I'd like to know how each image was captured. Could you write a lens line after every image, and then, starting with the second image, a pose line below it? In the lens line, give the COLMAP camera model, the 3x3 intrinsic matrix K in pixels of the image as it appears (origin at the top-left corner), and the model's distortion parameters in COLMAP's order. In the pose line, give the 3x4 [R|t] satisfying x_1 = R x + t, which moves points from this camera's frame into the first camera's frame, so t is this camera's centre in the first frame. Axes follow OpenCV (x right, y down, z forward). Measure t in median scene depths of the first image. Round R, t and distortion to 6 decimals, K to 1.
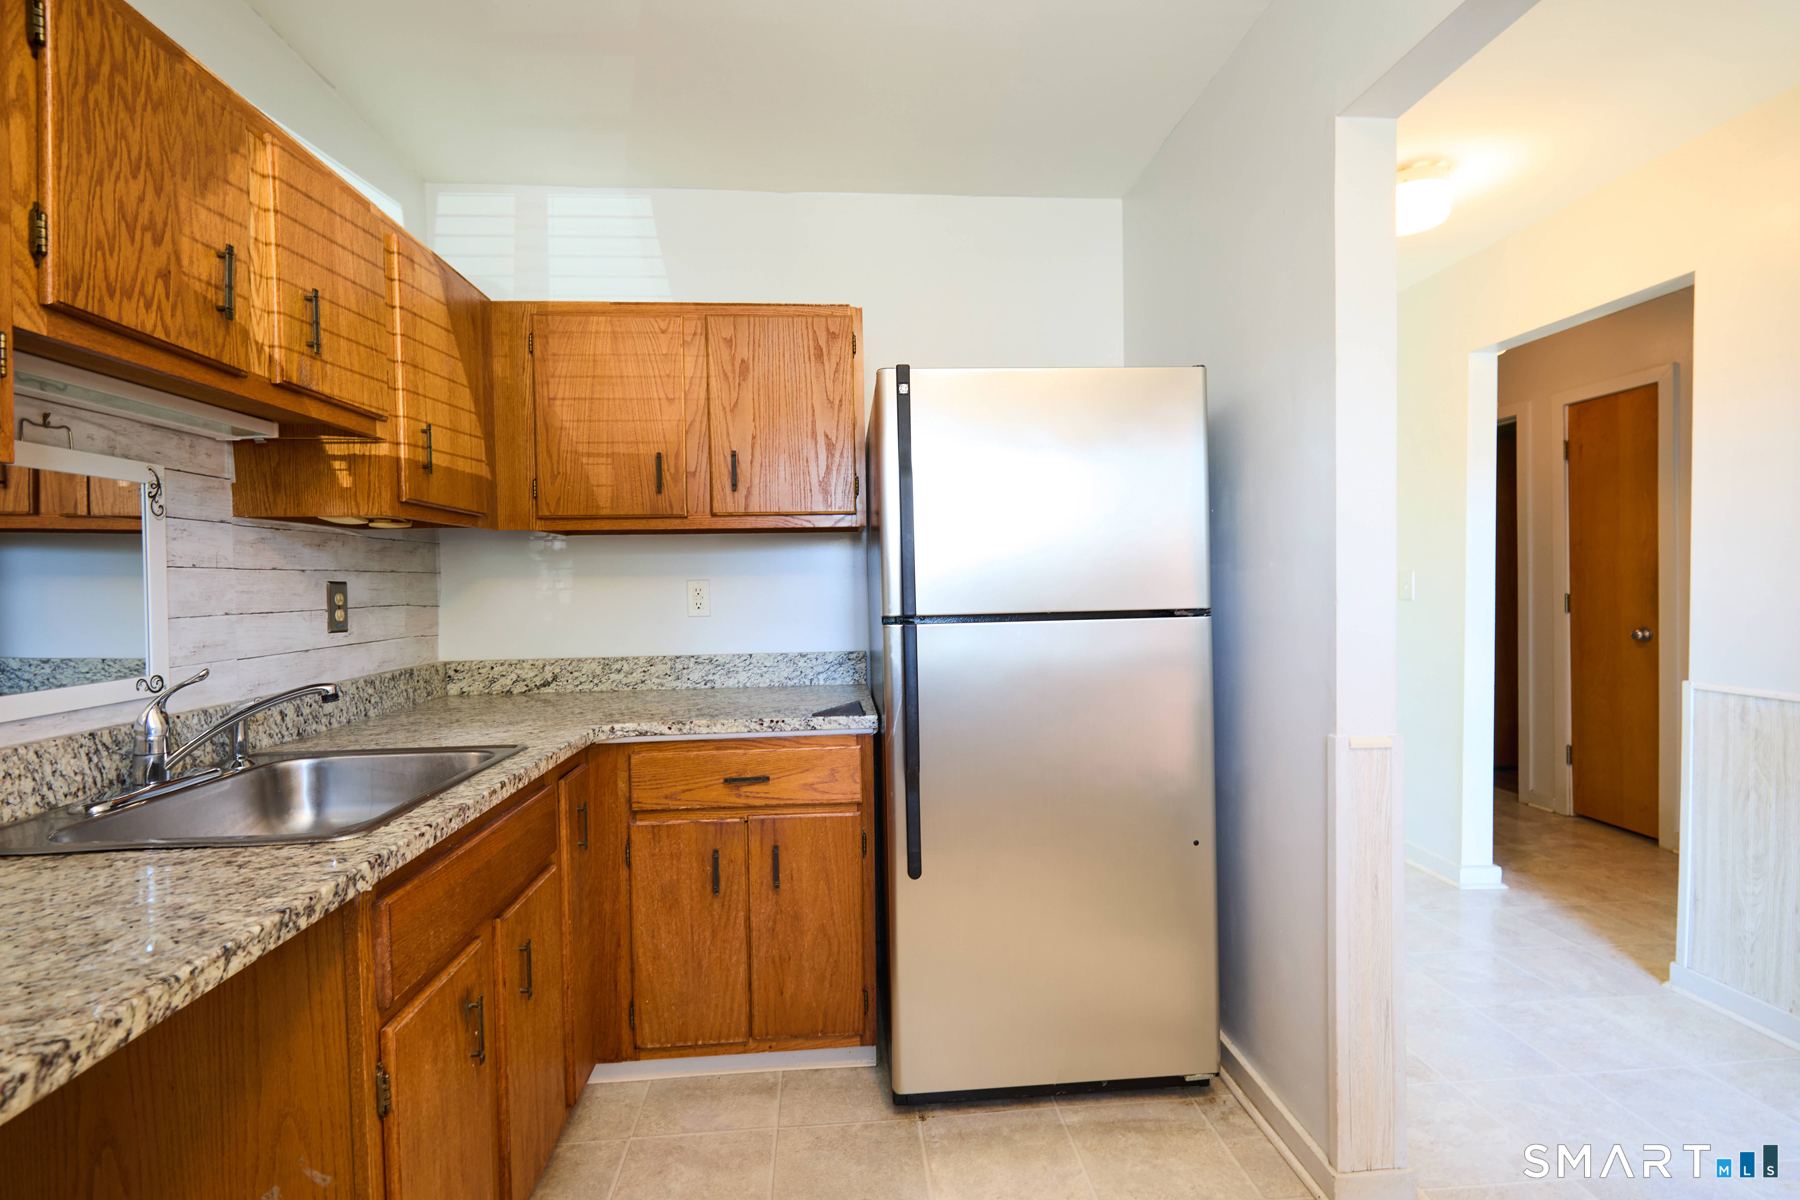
lens RADIAL K [[824.6, 0, 897.2], [0, 824.6, 601.2], [0, 0, 1]] dist [0.003463, -0.002232]
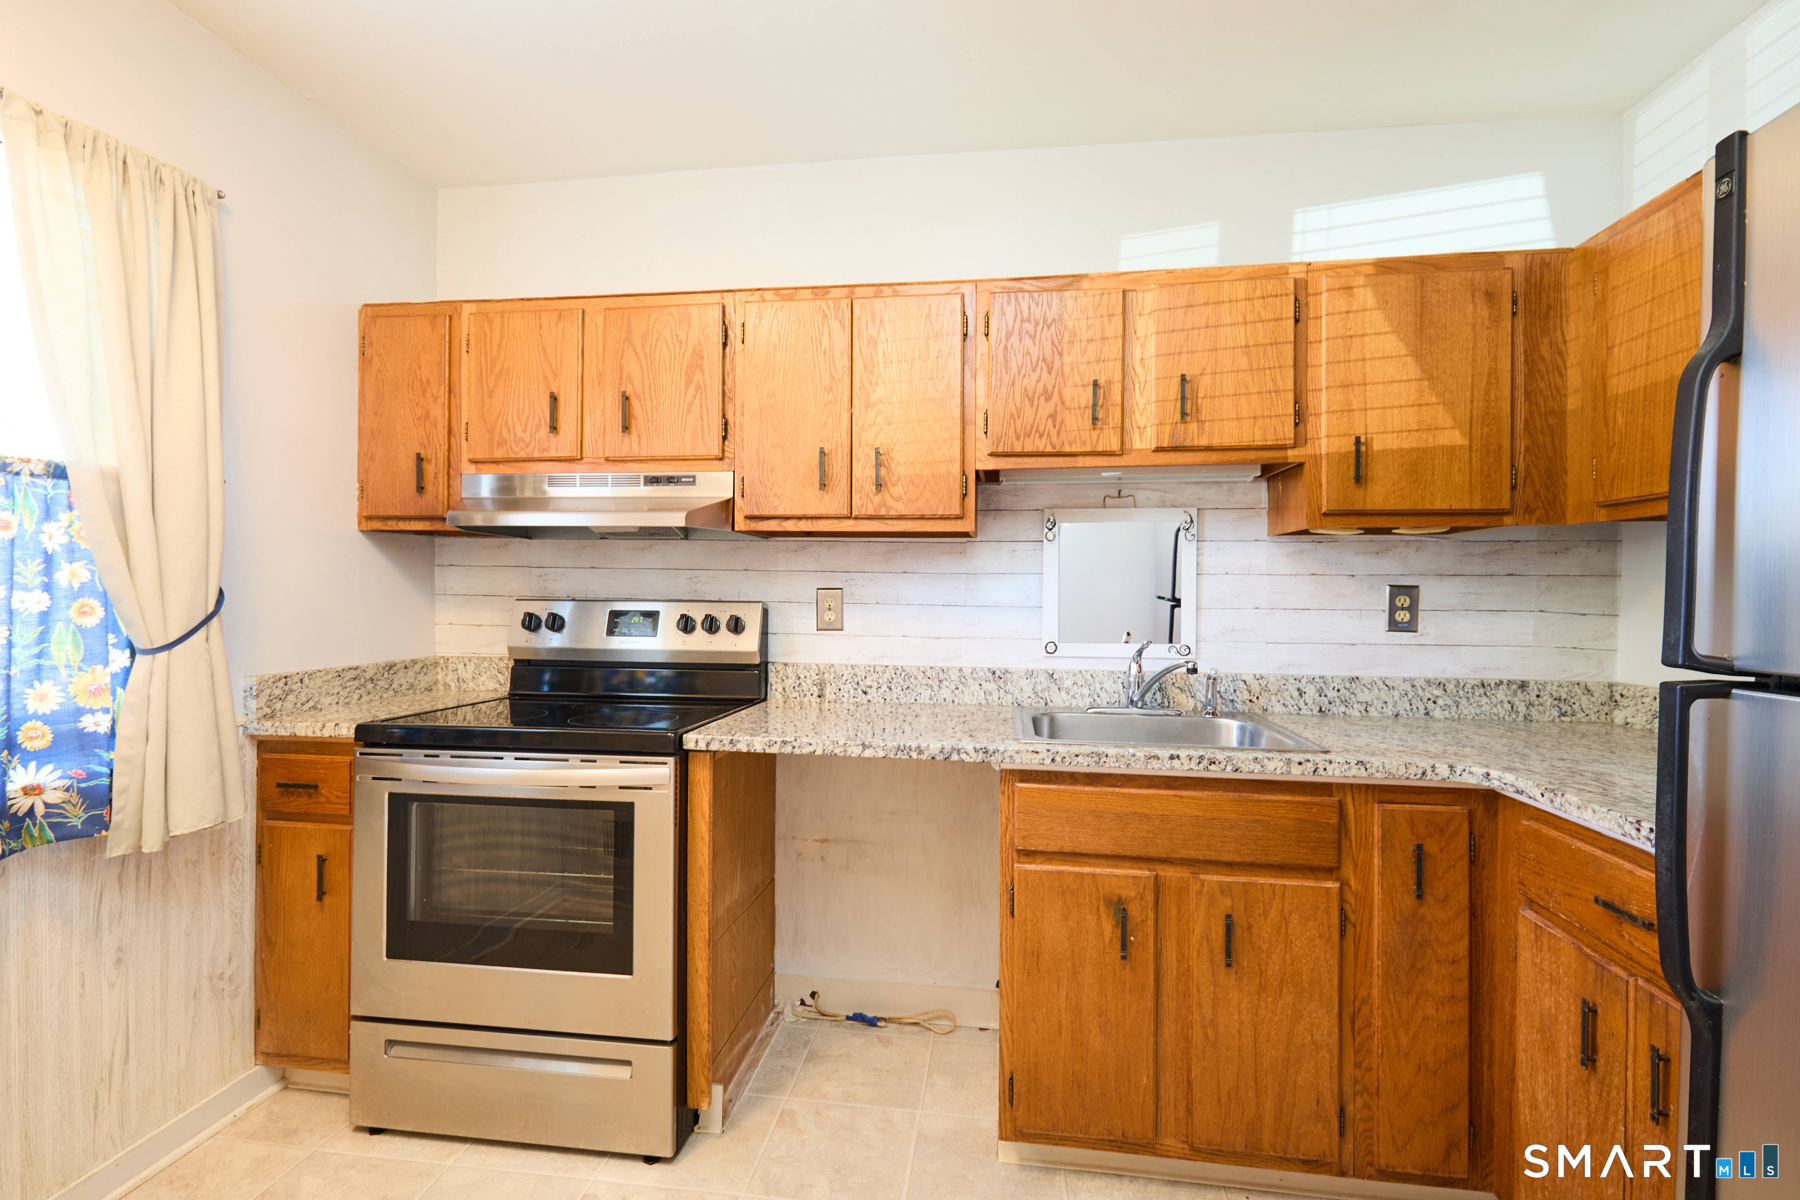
lens RADIAL K [[824.6, 0, 897.5], [0, 824.6, 589.5], [0, 0, 1]] dist [0.003463, -0.002232]
pose [[-0.222789, 0.013689, -0.974771, 0.684256], [-0.026770, 0.999438, 0.020154, -0.028664], [0.974499, 0.030584, -0.222297, 0.771390]]
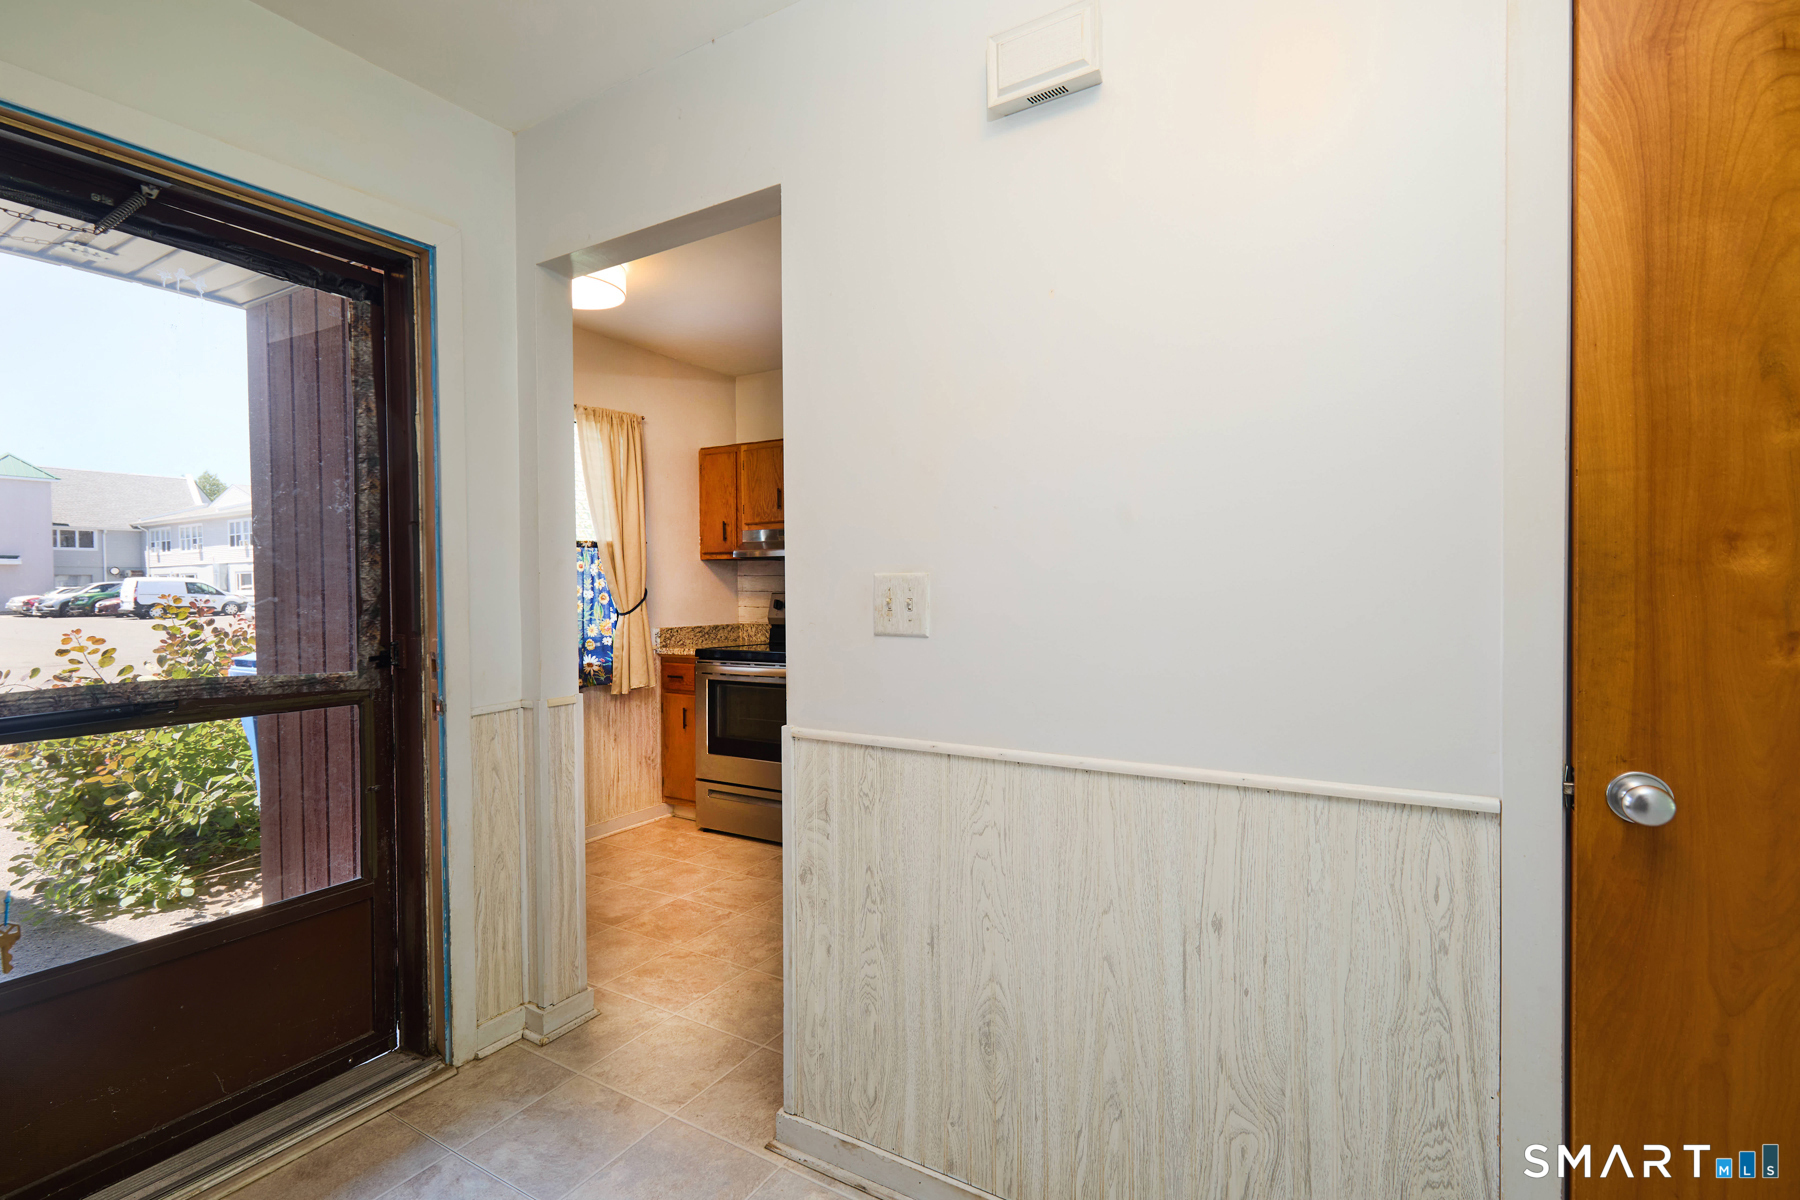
lens RADIAL K [[824.6, 0, 896.5], [0, 824.6, 598.2], [0, 0, 1]] dist [0.003463, -0.002232]
pose [[-0.585585, 0.030829, -0.810025, 1.495826], [-0.002310, 0.999209, 0.039699, -0.060753], [0.810608, 0.025118, -0.585050, 1.862151]]
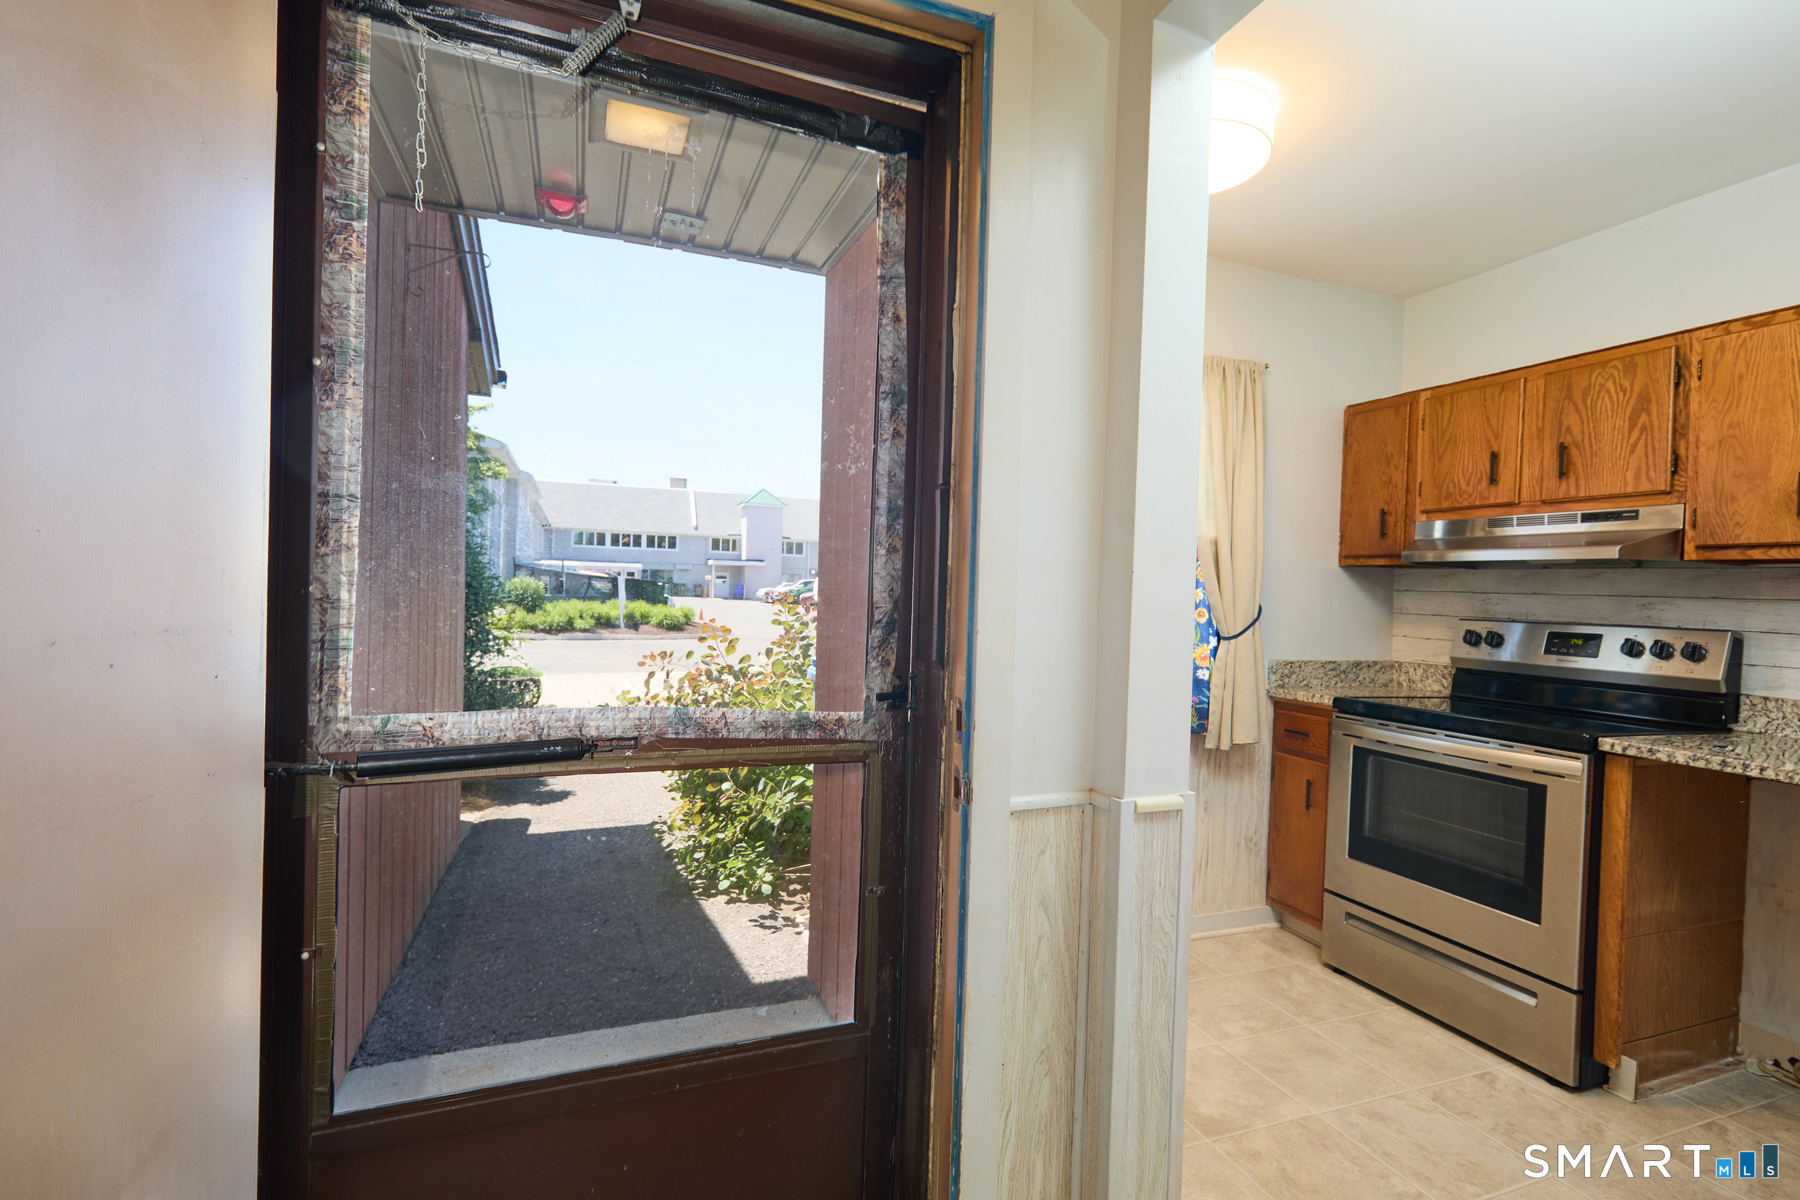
lens RADIAL K [[824.6, 0, 893.6], [0, 824.6, 601.5], [0, 0, 1]] dist [0.003463, -0.002232]
pose [[-0.960514, -0.013365, -0.277910, 1.131419], [-0.025401, 0.998887, 0.039754, -0.042732], [0.277069, 0.045243, -0.959784, 1.208651]]
